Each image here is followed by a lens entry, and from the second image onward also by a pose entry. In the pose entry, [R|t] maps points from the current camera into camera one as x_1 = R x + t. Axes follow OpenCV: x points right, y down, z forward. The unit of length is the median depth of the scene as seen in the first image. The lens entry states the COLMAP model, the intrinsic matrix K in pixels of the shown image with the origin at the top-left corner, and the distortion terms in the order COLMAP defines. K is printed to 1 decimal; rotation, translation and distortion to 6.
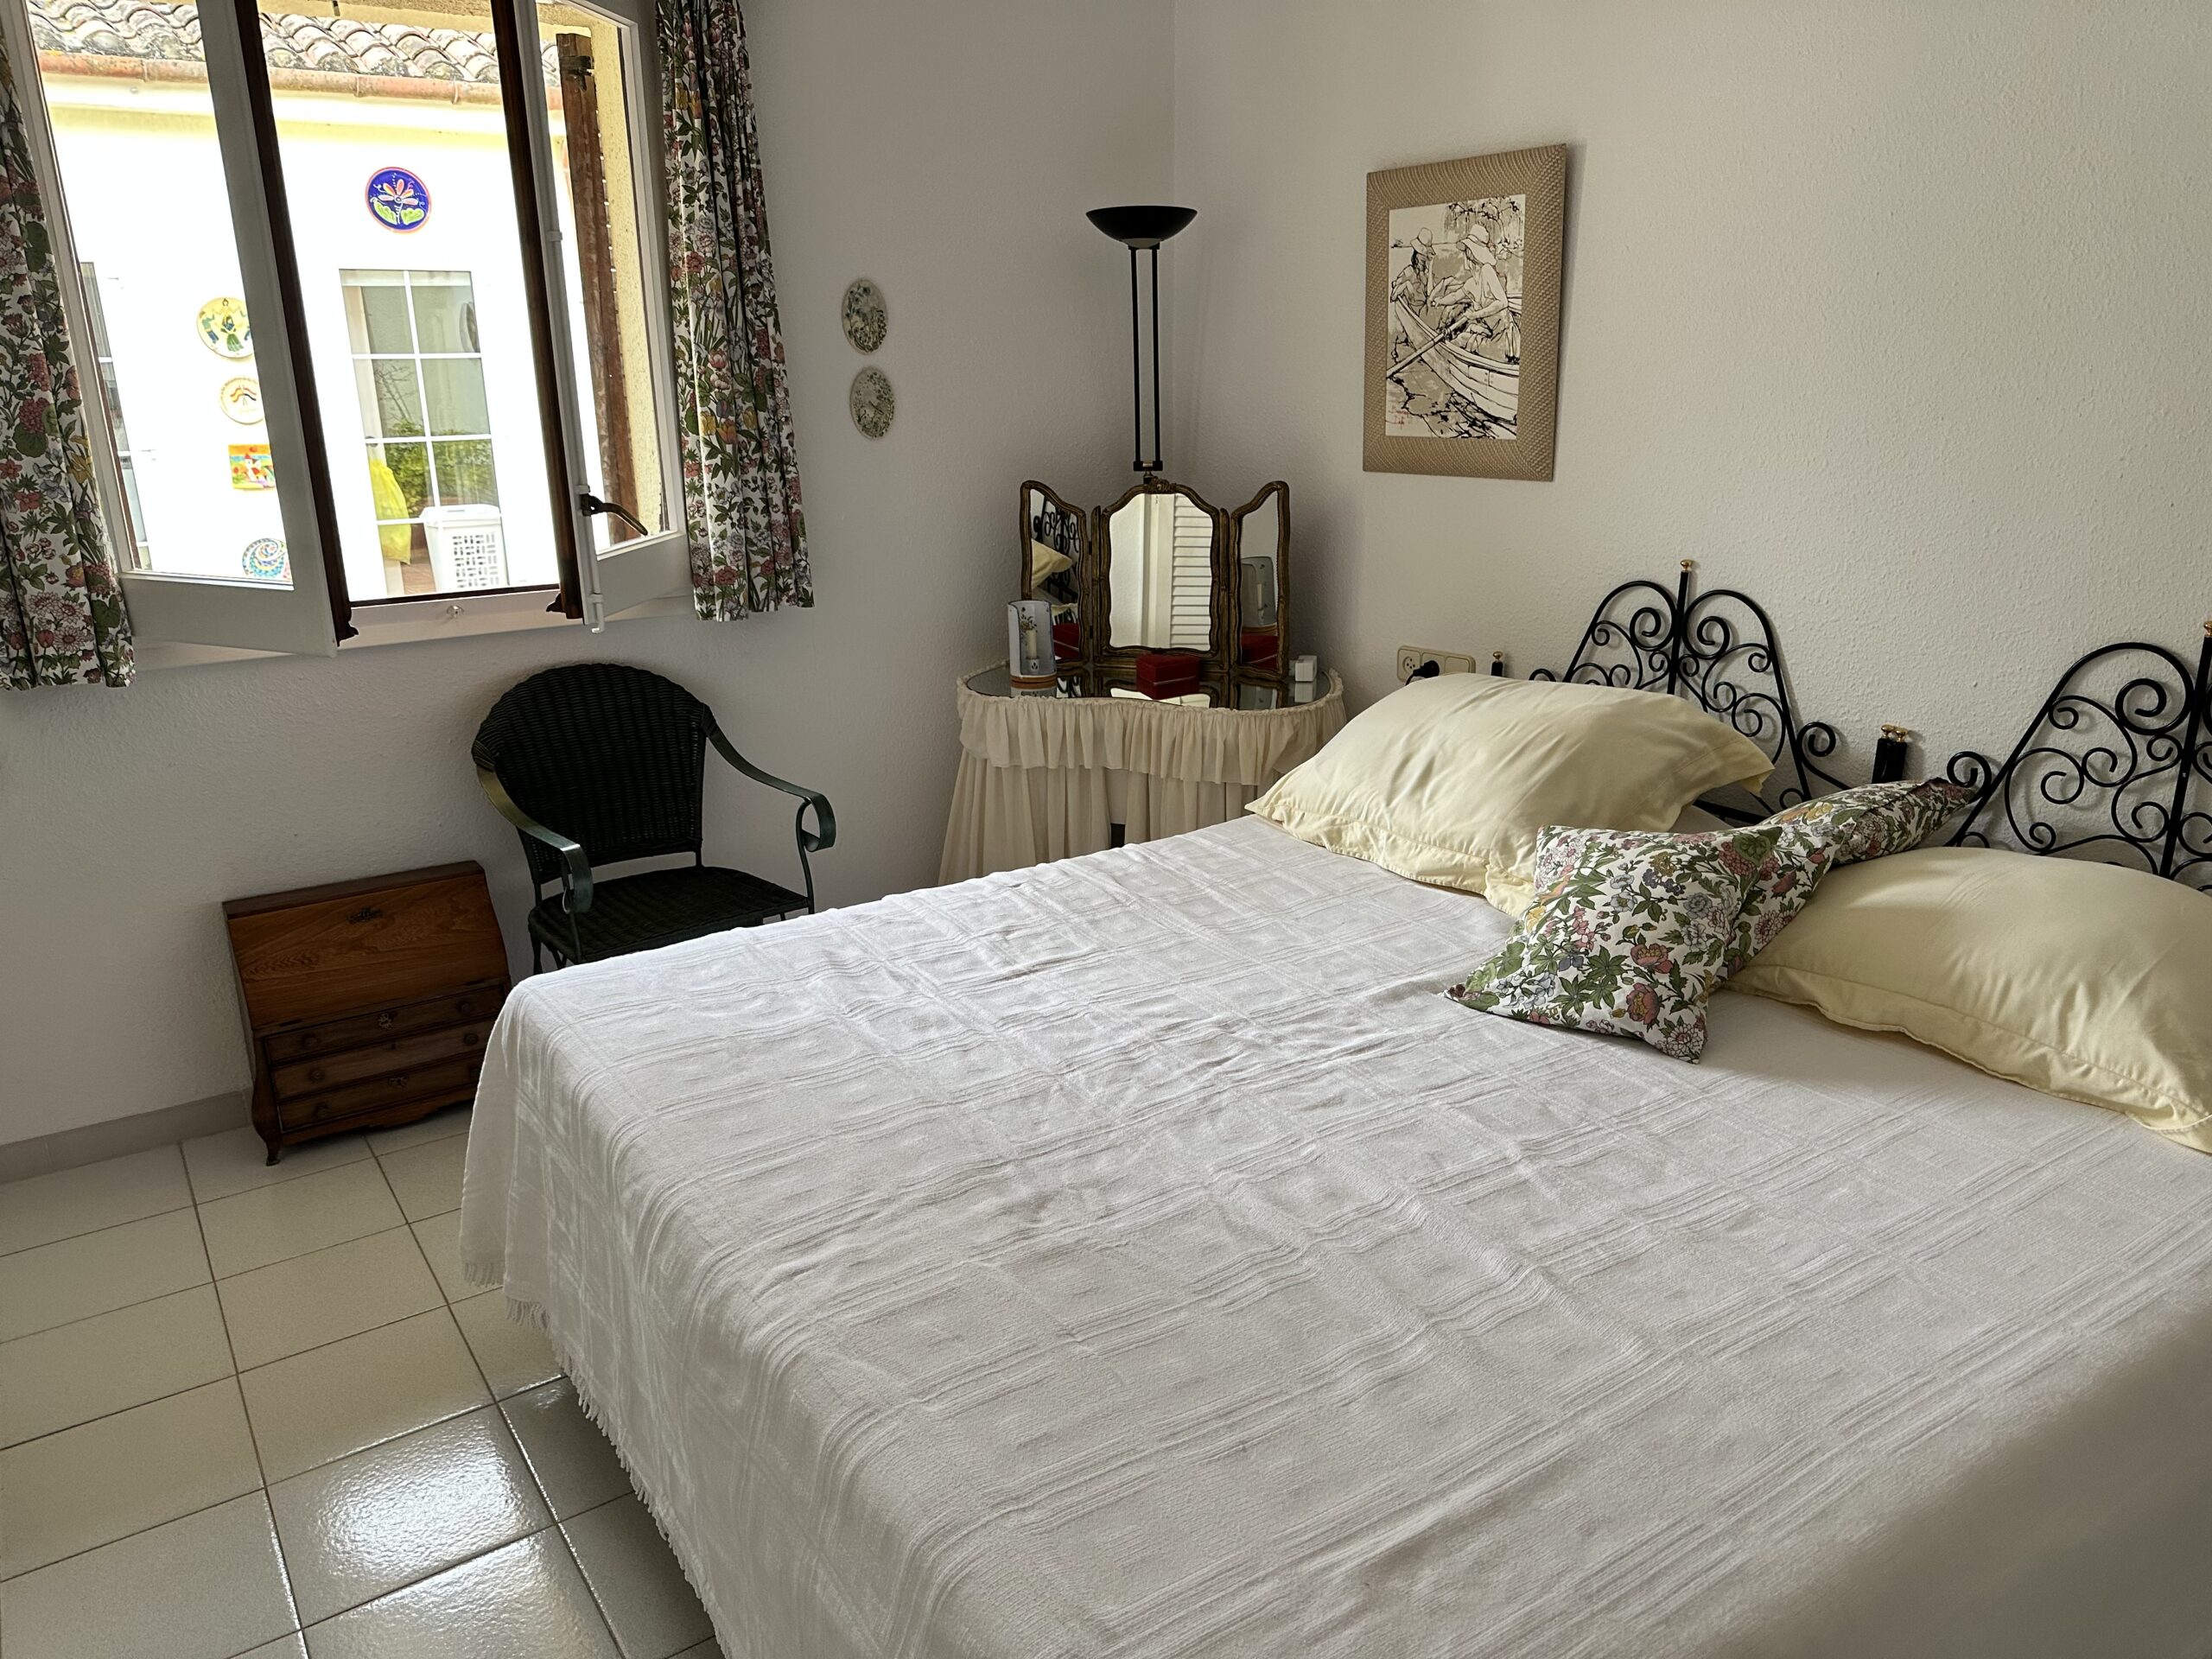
lens RADIAL K [[1575.0, 0, 1106.0], [0, 1575.0, 829.5], [0, 0, 1]] dist [0.104748, -0.114926]
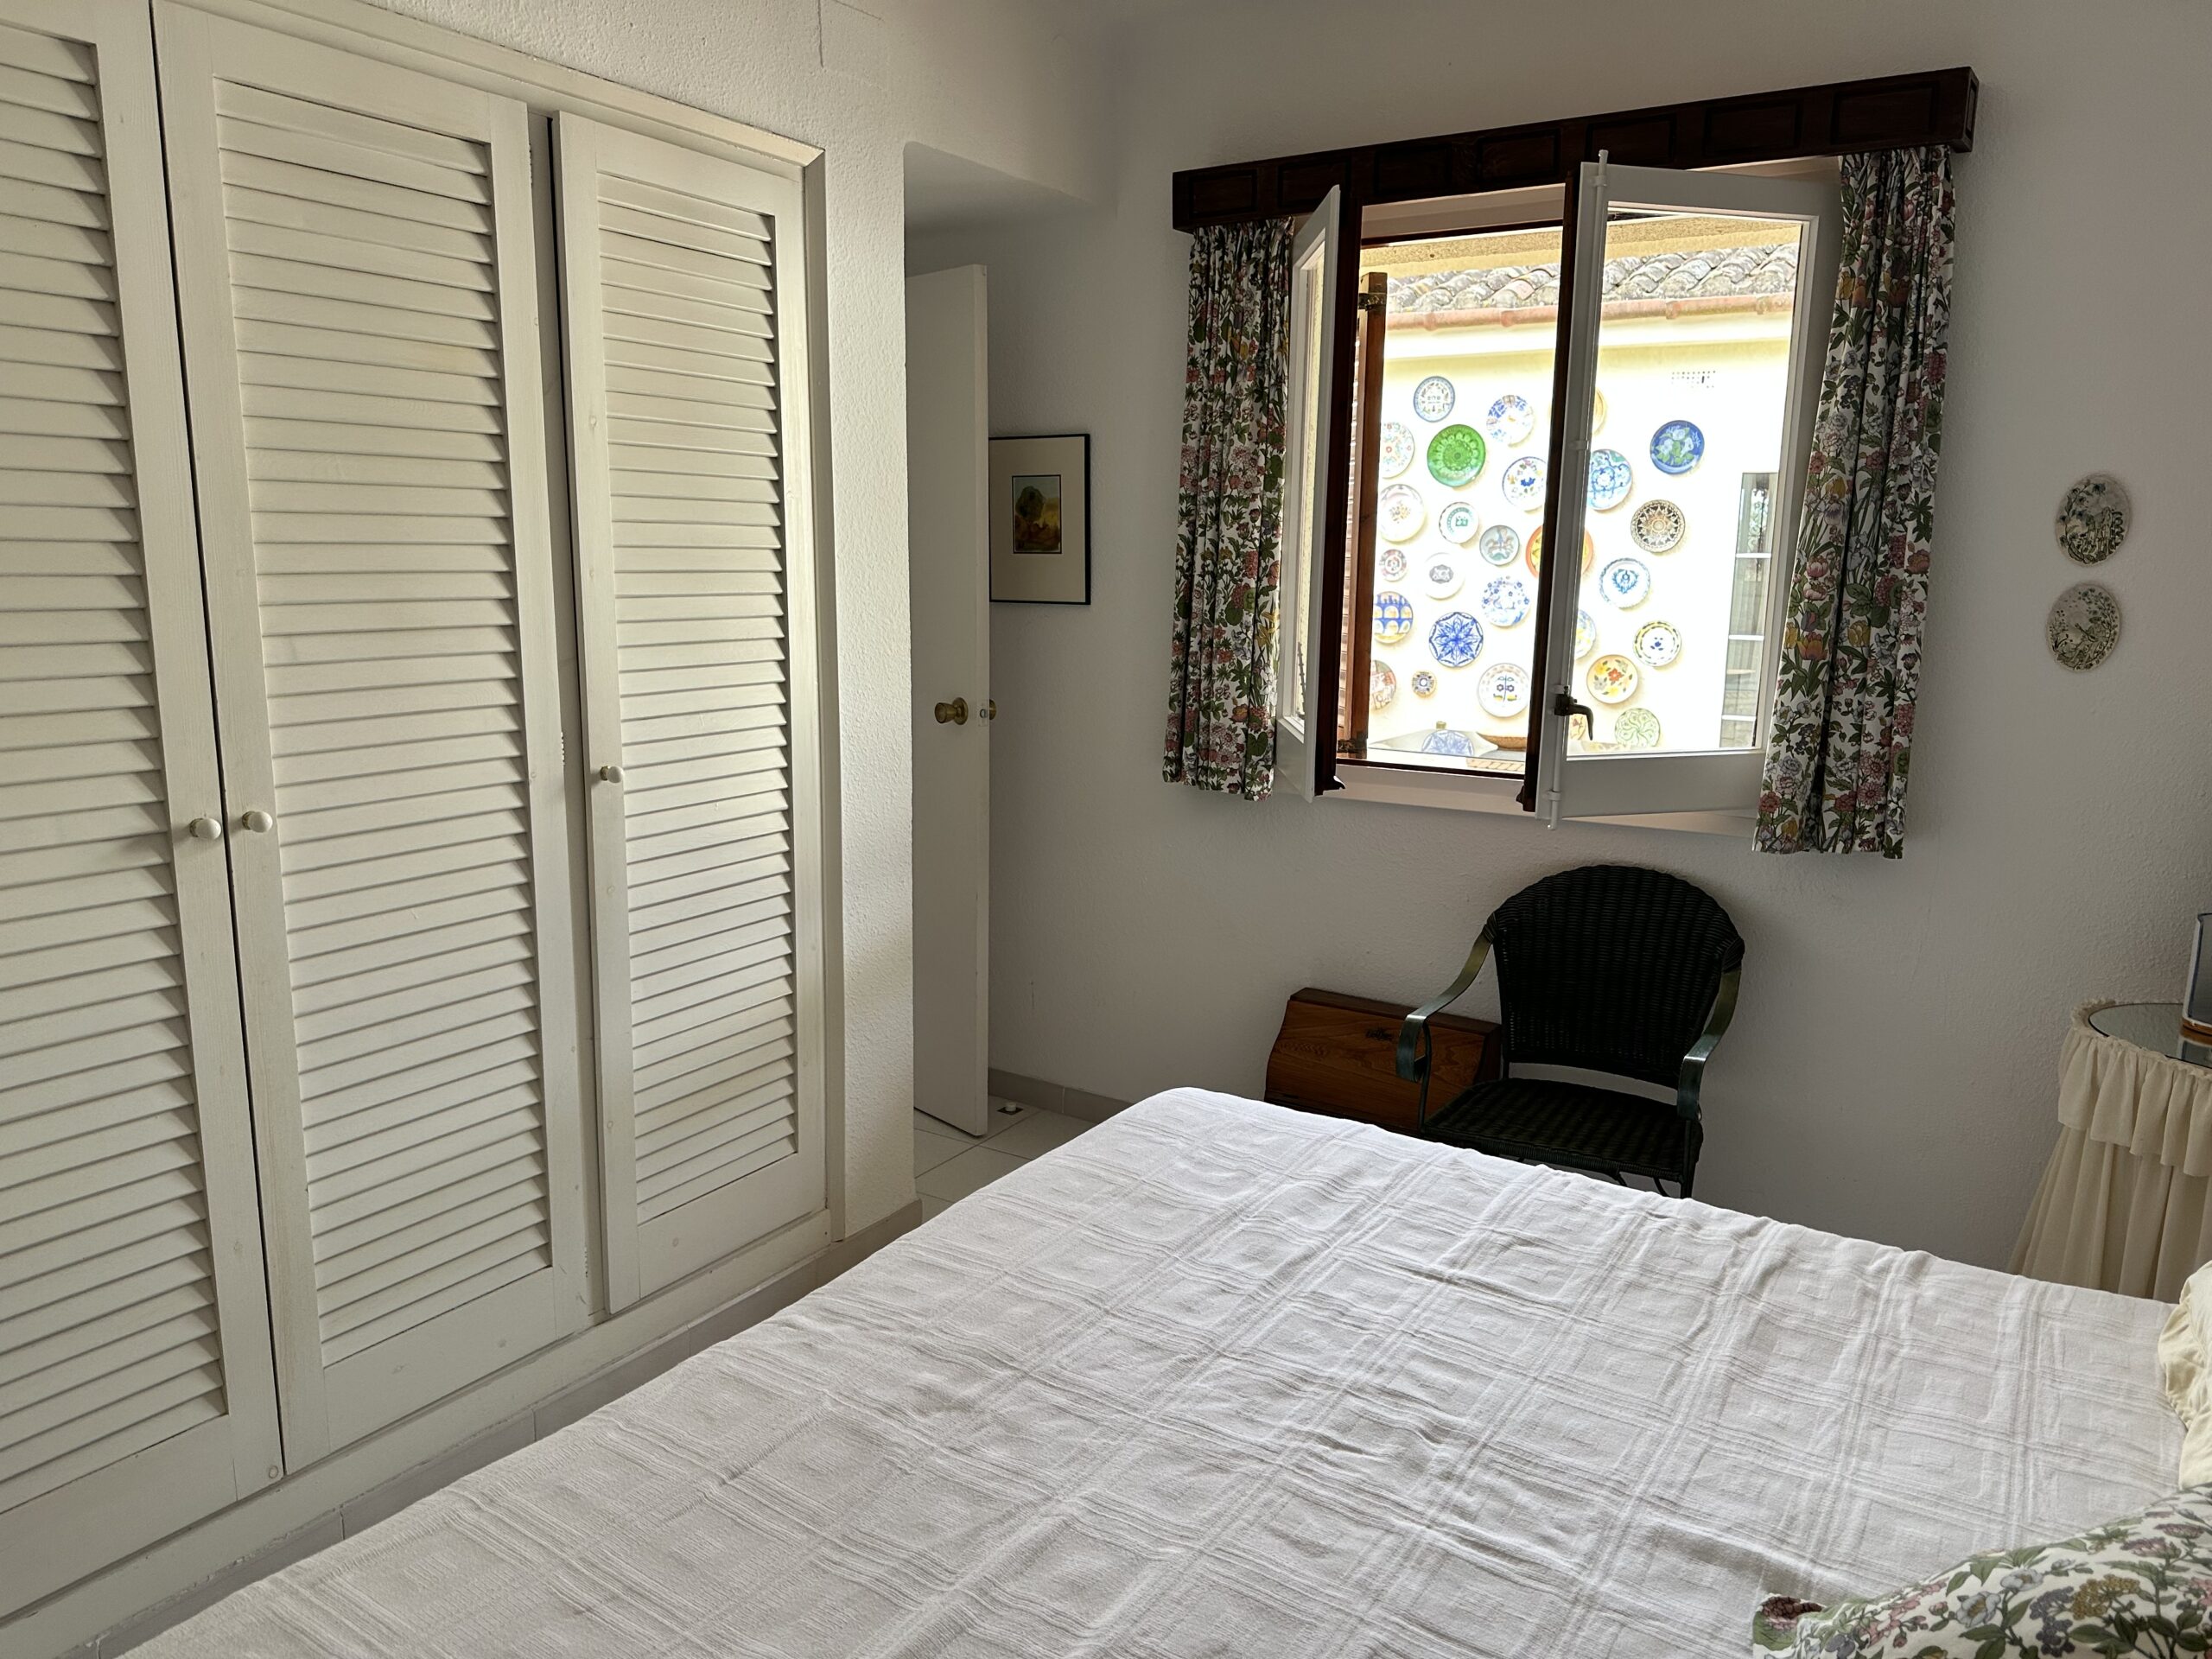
lens RADIAL K [[1551.7, 0, 1100.5], [0, 1551.7, 858.1], [0, 0, 1]] dist [0.074808, -0.111708]
pose [[0.389034, 0.200973, -0.899034, 0.502461], [-0.281407, 0.955192, 0.091755, -0.128556], [0.877190, 0.217298, 0.428158, 0.370263]]
